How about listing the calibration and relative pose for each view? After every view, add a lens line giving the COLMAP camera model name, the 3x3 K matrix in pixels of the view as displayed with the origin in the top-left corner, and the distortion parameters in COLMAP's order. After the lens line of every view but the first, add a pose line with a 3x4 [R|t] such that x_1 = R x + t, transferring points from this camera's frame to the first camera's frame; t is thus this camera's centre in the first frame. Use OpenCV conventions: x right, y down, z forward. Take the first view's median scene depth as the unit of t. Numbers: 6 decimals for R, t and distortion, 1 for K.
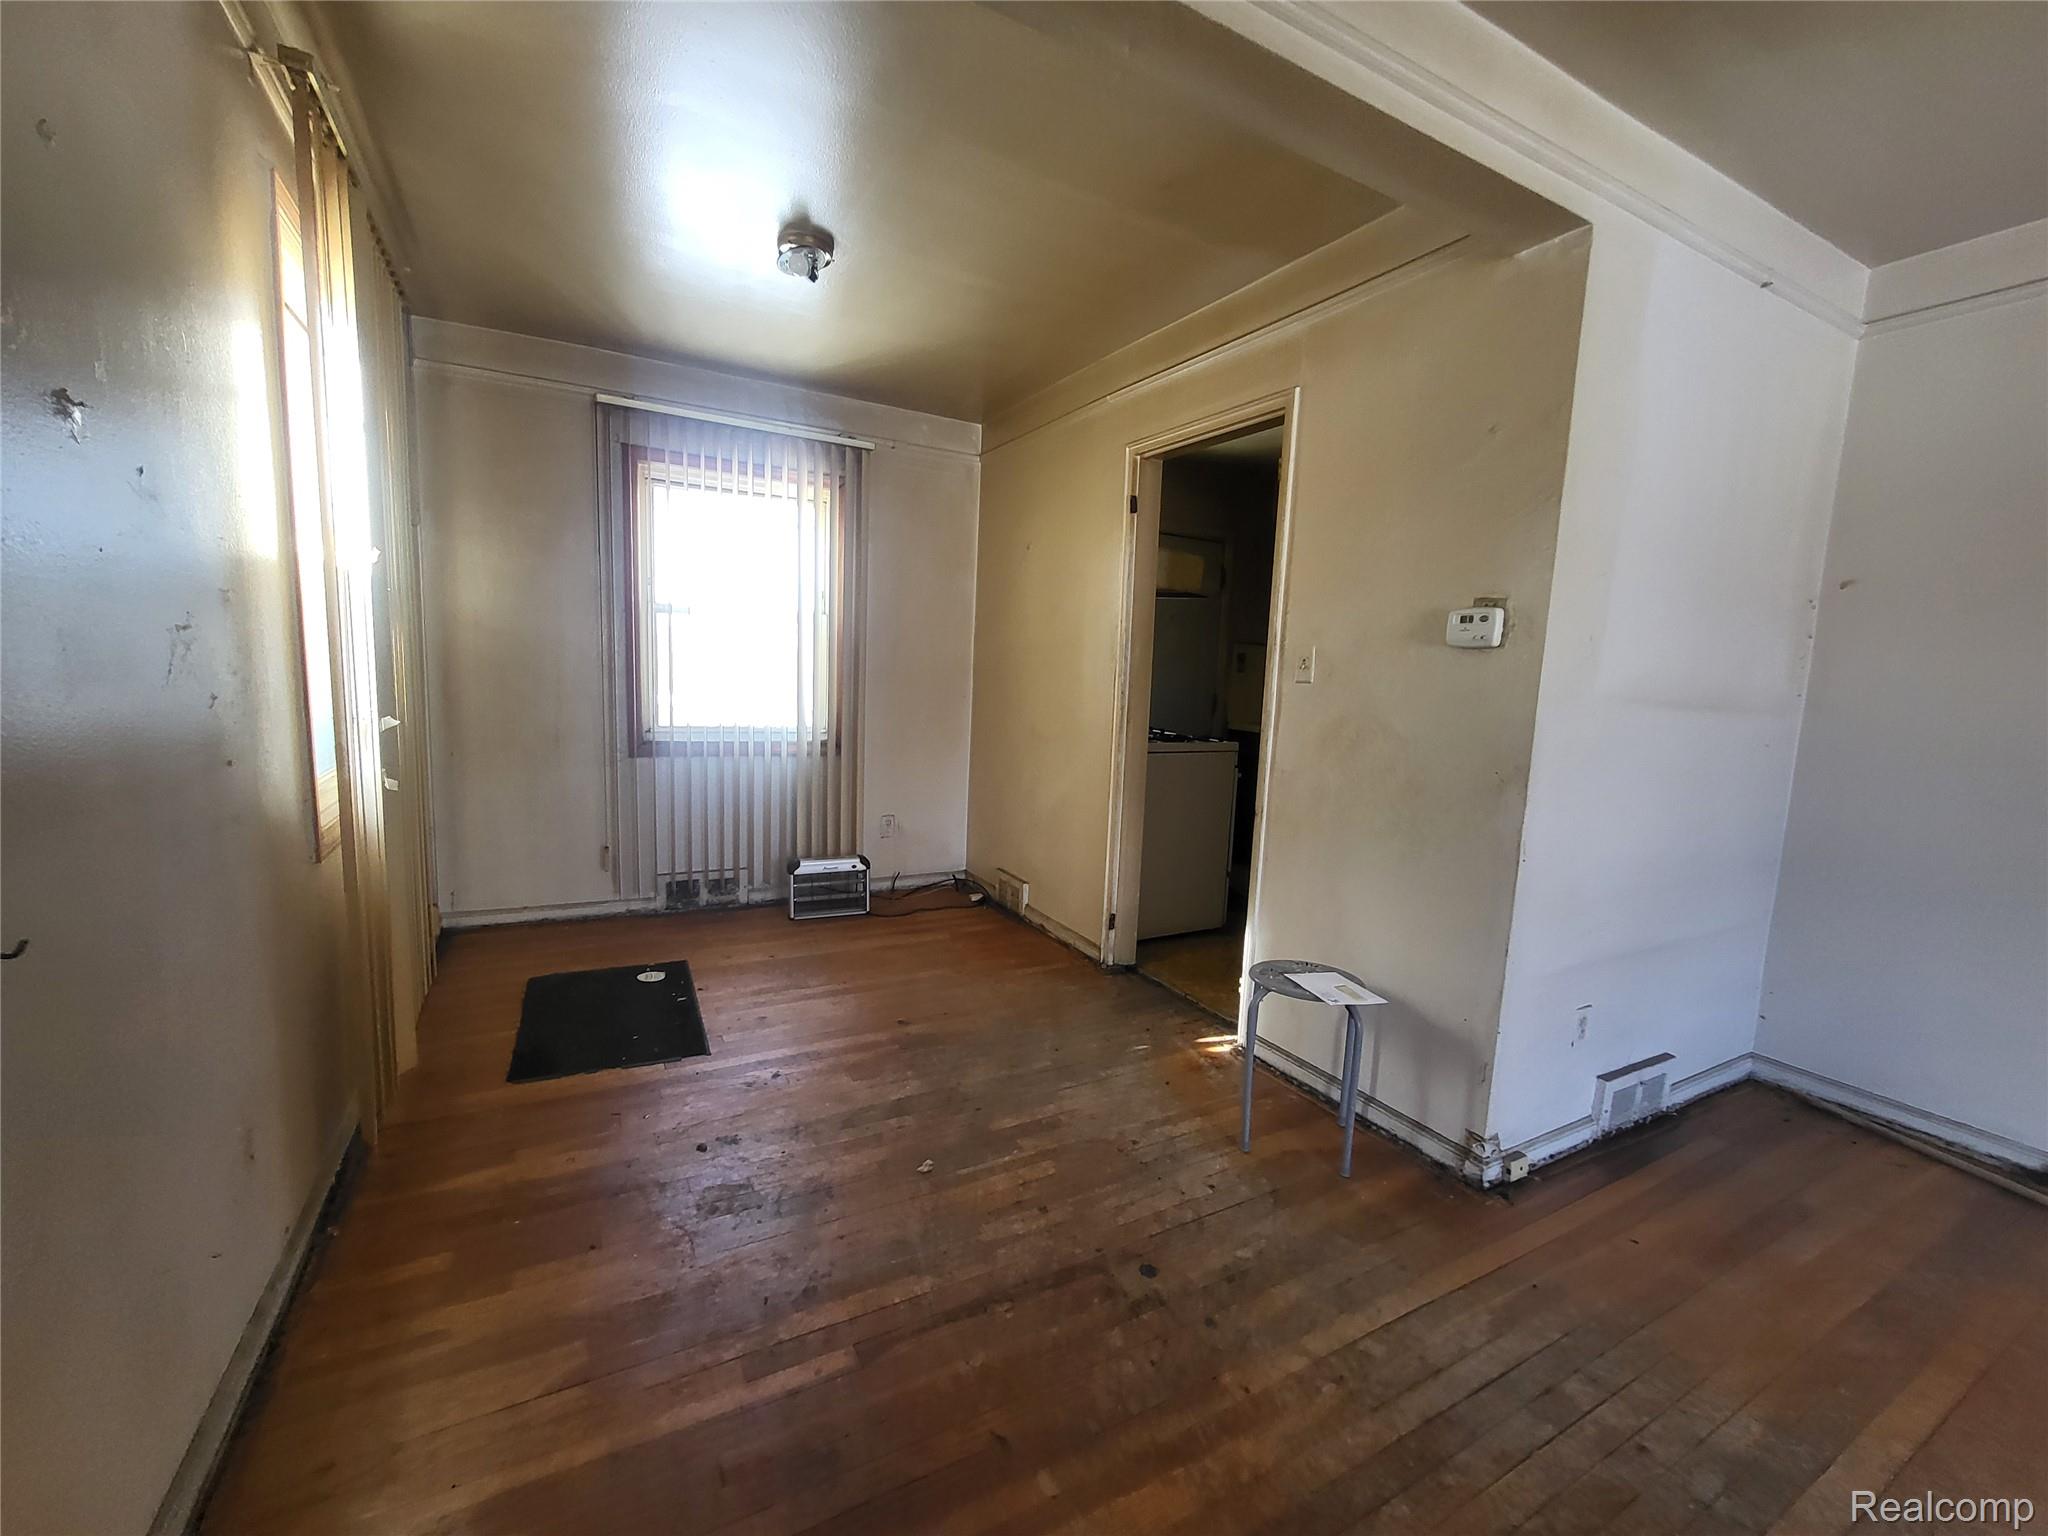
lens RADIAL K [[846.1, 0, 1024.0], [0, 846.1, 768.0], [0, 0, 1]] dist [0.002428, 0.000059]
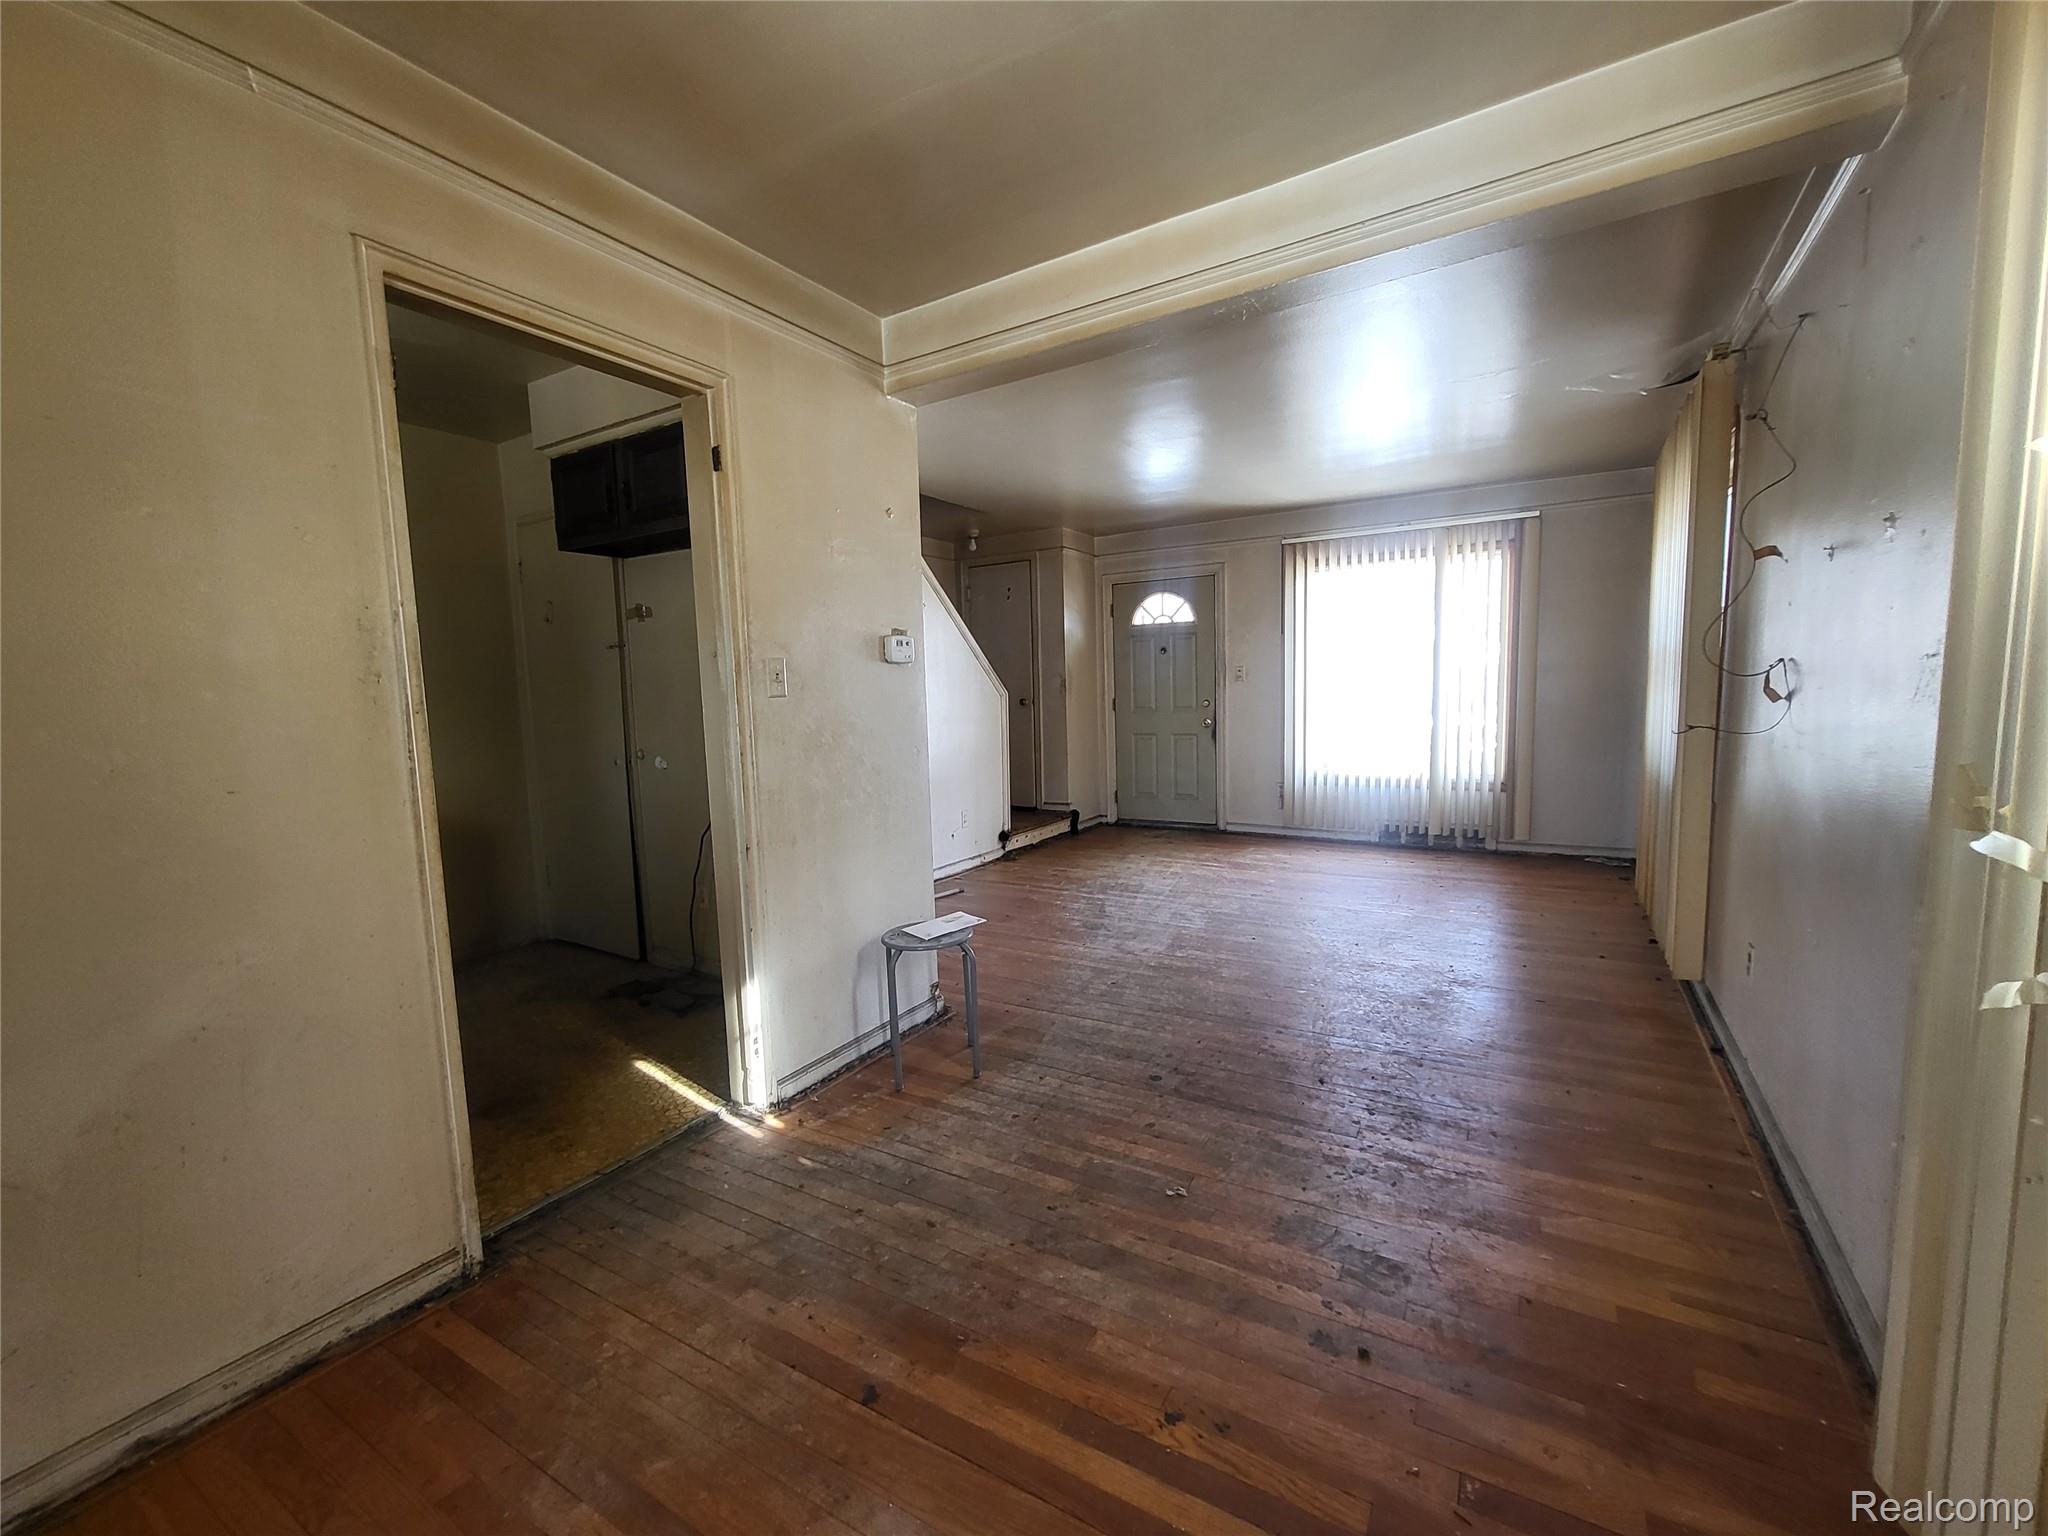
lens RADIAL K [[846.1, 0, 1024.0], [0, 846.1, 768.0], [0, 0, 1]] dist [0.002428, 0.000059]
pose [[-0.497845, -0.109082, 0.860379, -0.835447], [0.109423, 0.976230, 0.187086, -0.217047], [-0.860336, 0.187285, -0.474075, 1.556907]]
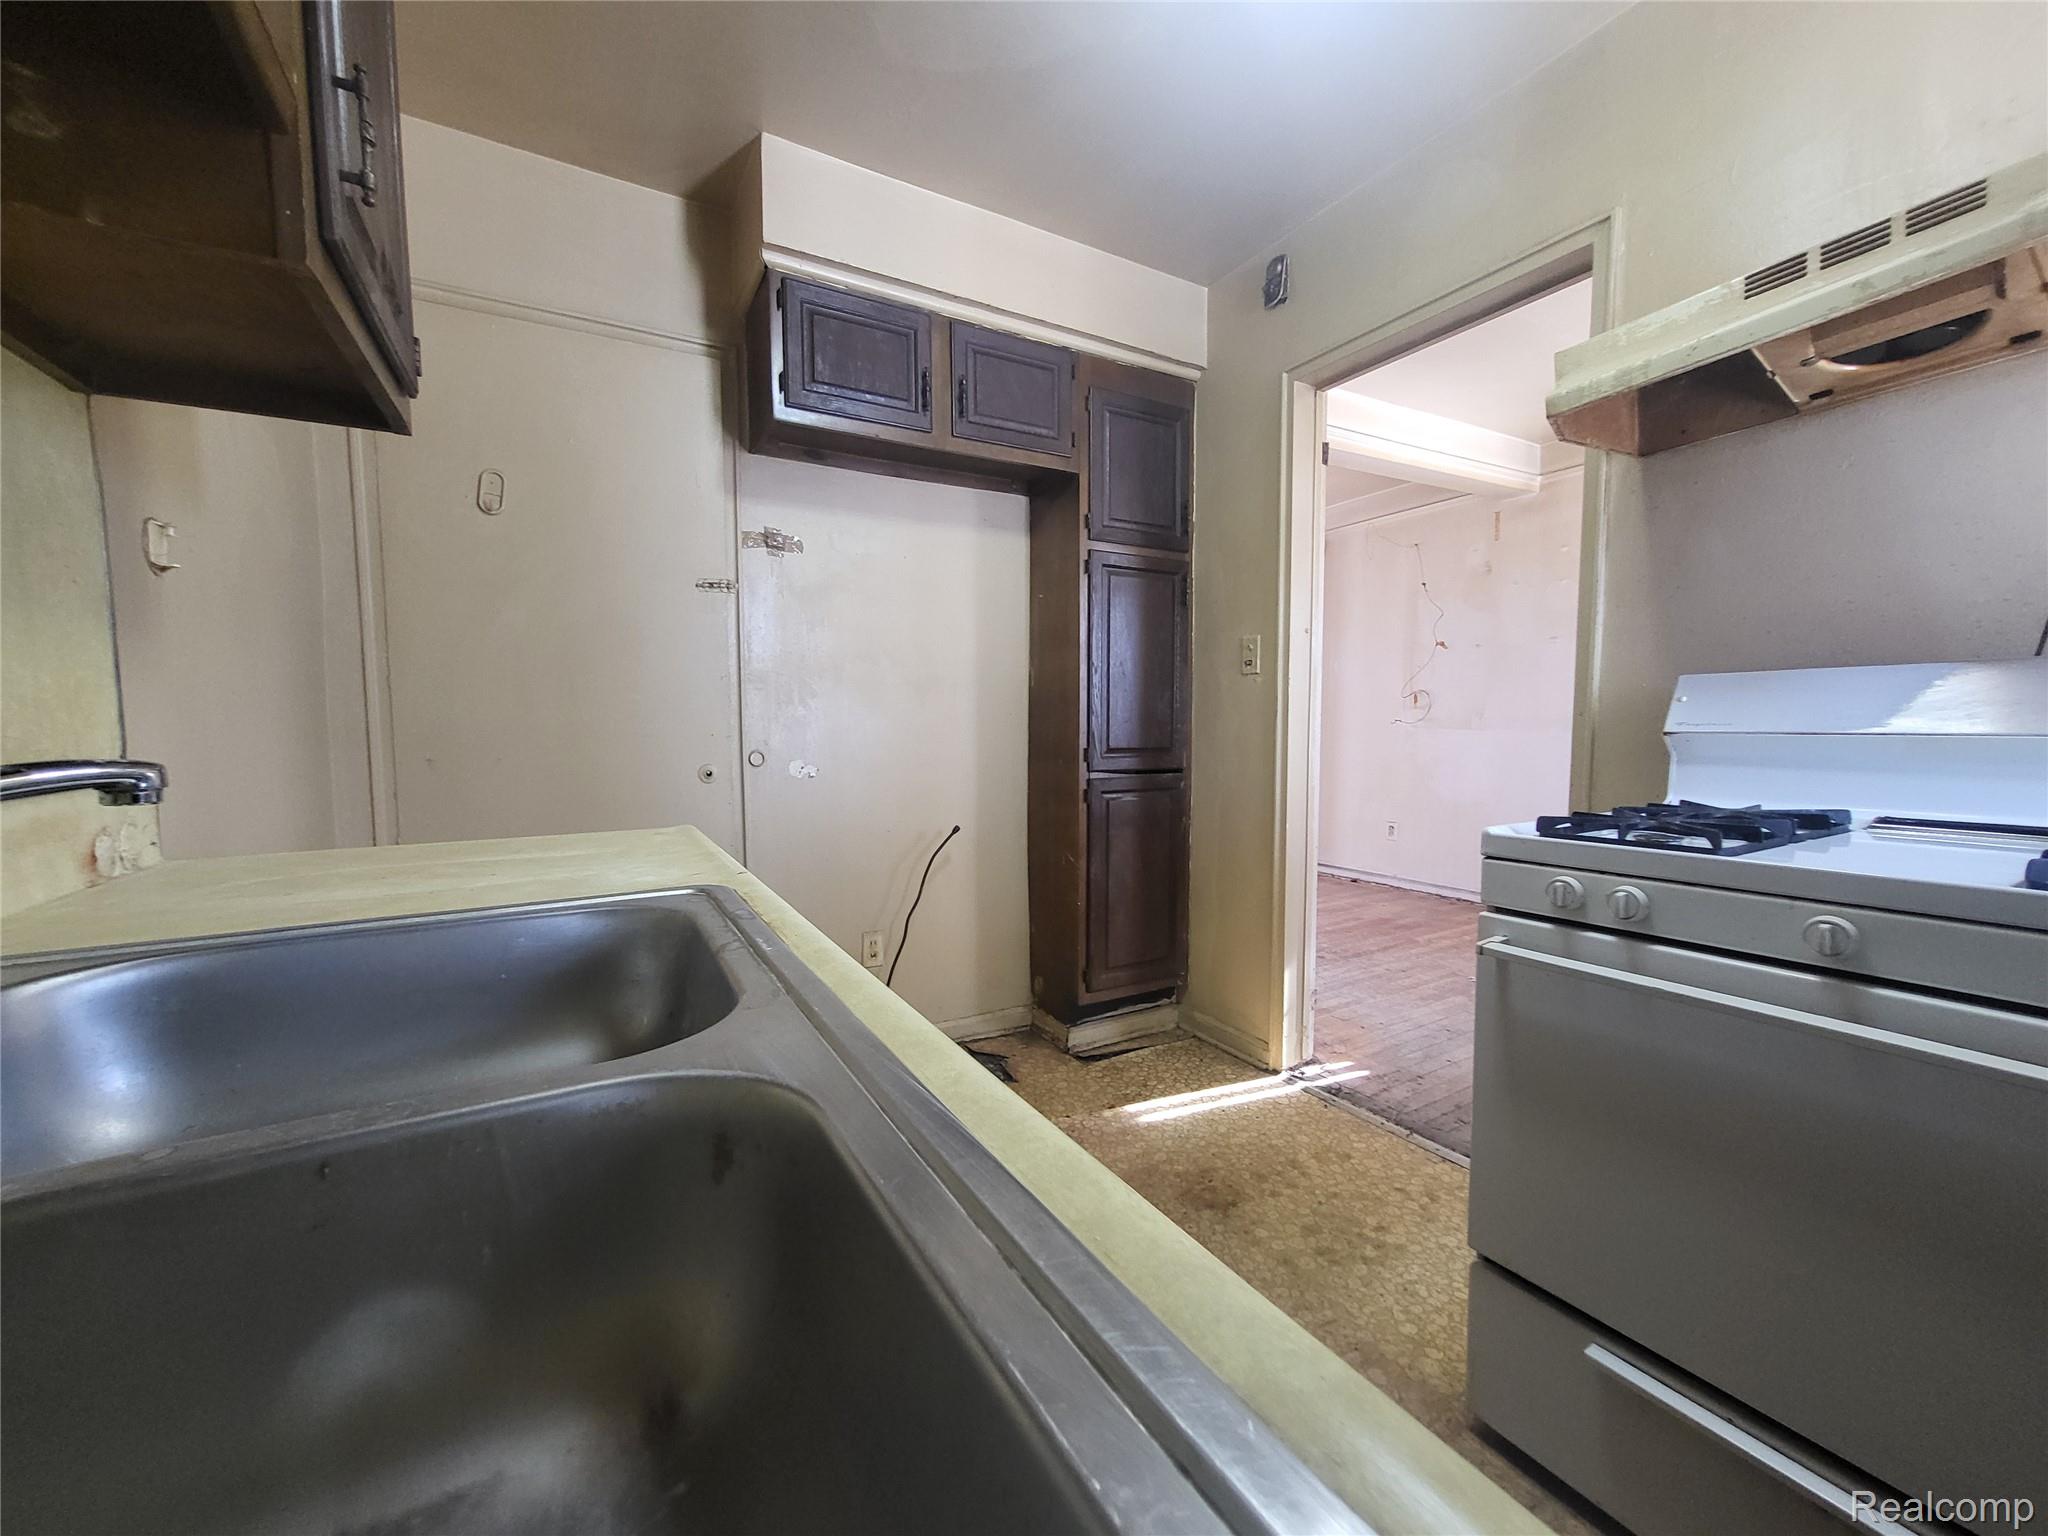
lens RADIAL K [[821.2, 0, 1024.0], [0, 821.2, 768.0], [0, 0, 1]] dist [0.000244, -0.000013]
pose [[-0.999112, -0.032441, -0.026872, 0.841975], [-0.036739, 0.983153, 0.179056, -0.198656], [0.020611, 0.179885, -0.983472, 2.547638]]
